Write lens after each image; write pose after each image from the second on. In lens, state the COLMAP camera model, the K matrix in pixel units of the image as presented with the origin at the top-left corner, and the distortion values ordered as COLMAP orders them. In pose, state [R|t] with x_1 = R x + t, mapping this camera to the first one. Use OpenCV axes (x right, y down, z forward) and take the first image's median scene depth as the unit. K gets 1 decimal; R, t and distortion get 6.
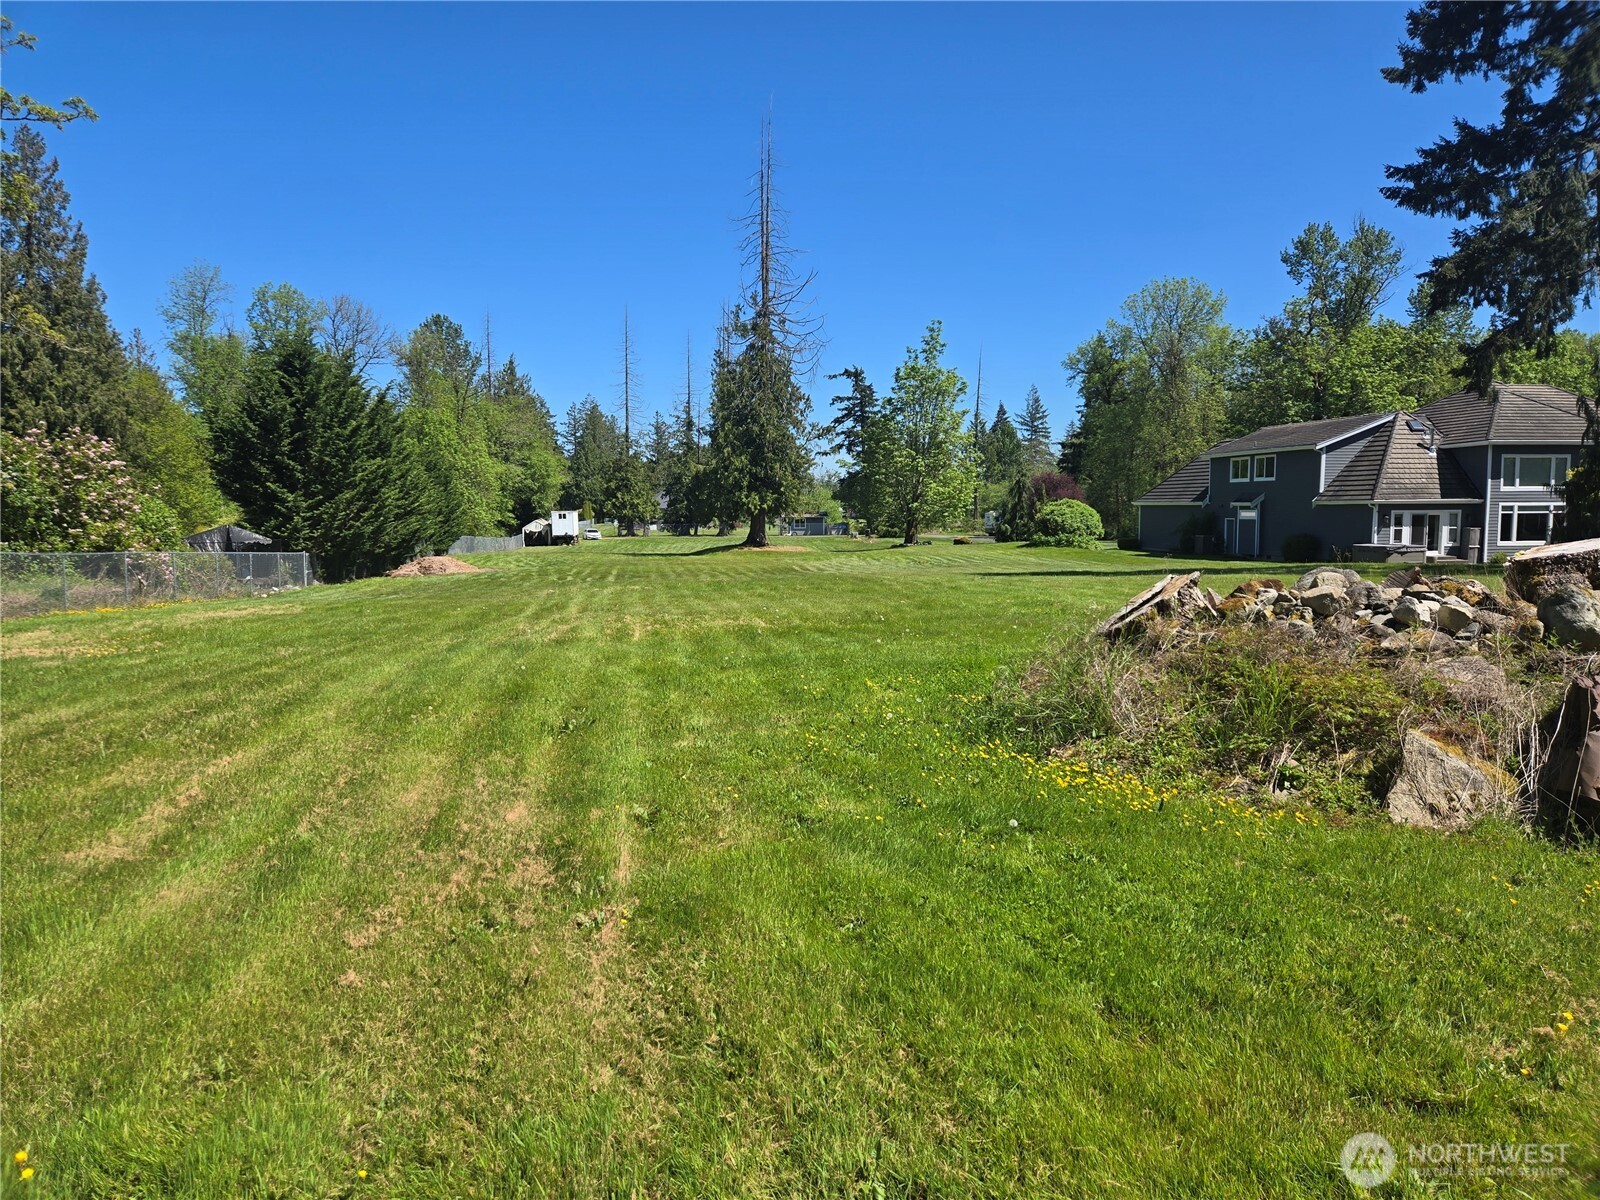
lens RADIAL K [[1089.0, 0, 822.7], [0, 1089.0, 603.4], [0, 0, 1]] dist [0.033233, -0.052009]
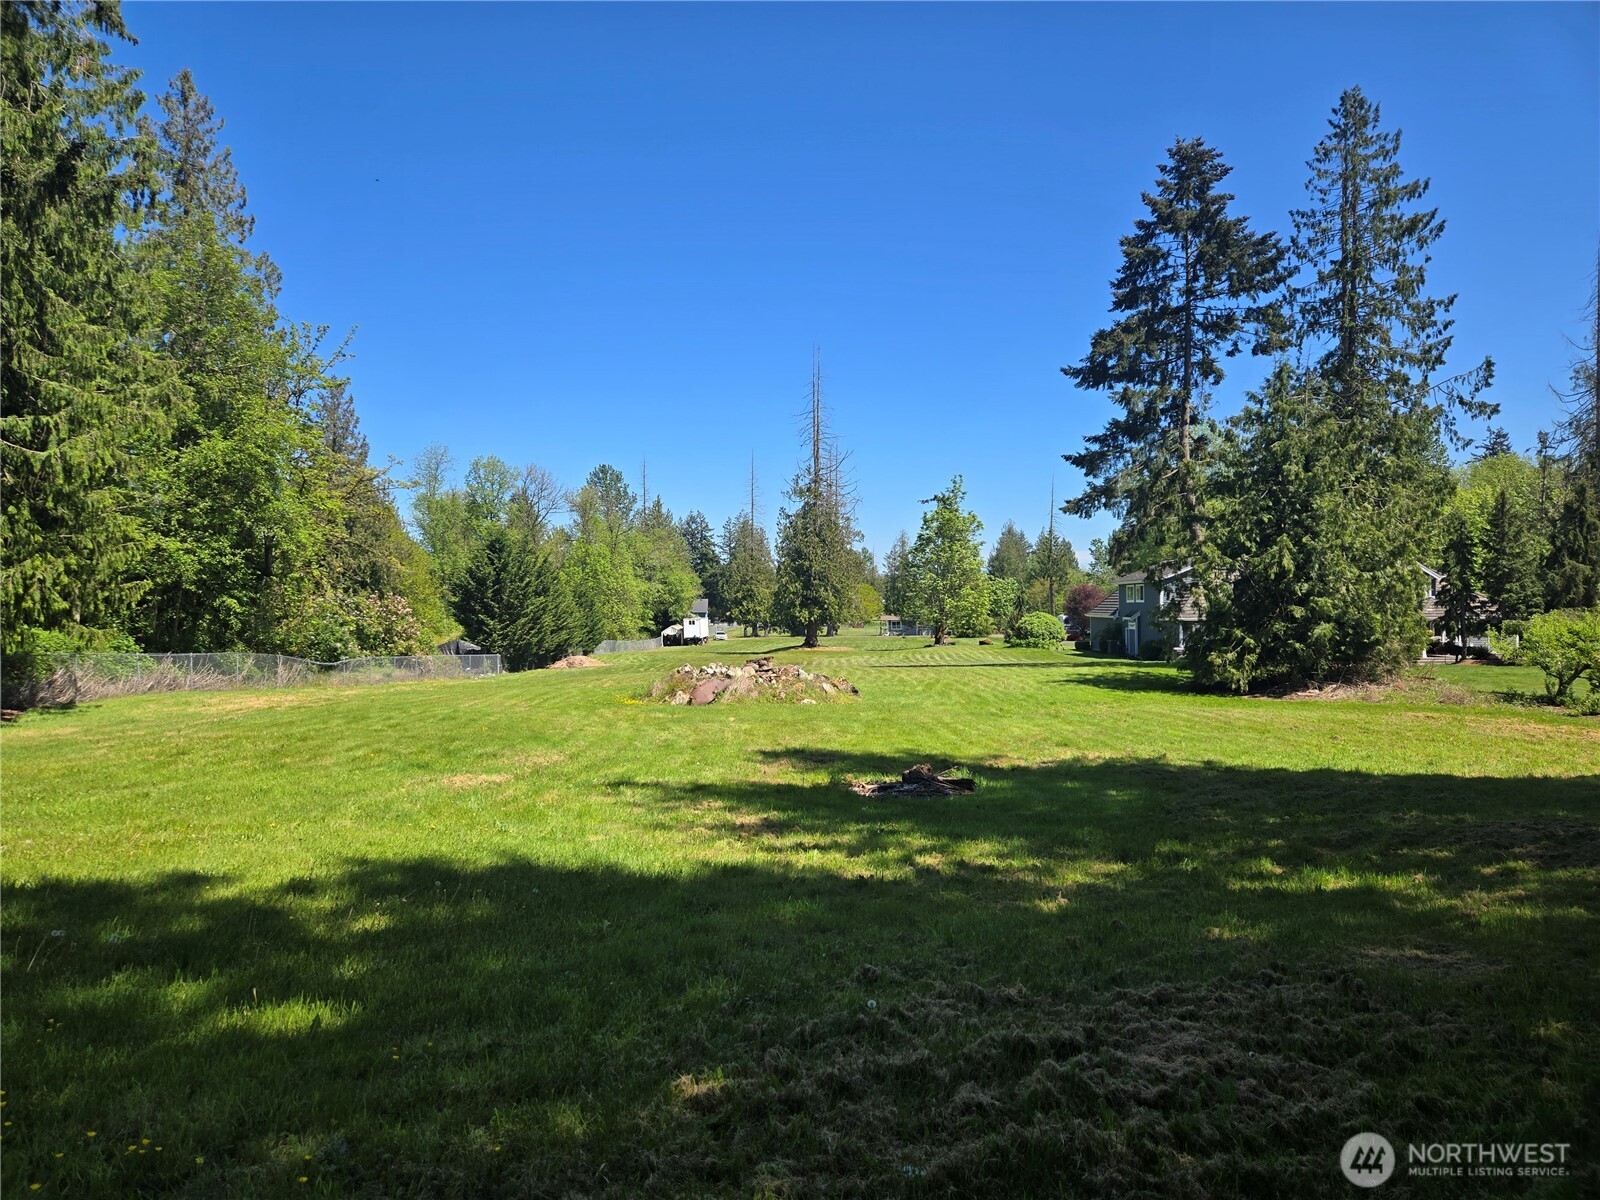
lens RADIAL K [[1089.0, 0, 822.7], [0, 1089.0, 603.4], [0, 0, 1]] dist [0.033233, -0.052009]
pose [[0.987847, -0.008041, -0.155221, 0.169221], [-0.005576, 0.996185, -0.087093, 0.011495], [0.155329, 0.086900, 0.984033, -0.350561]]
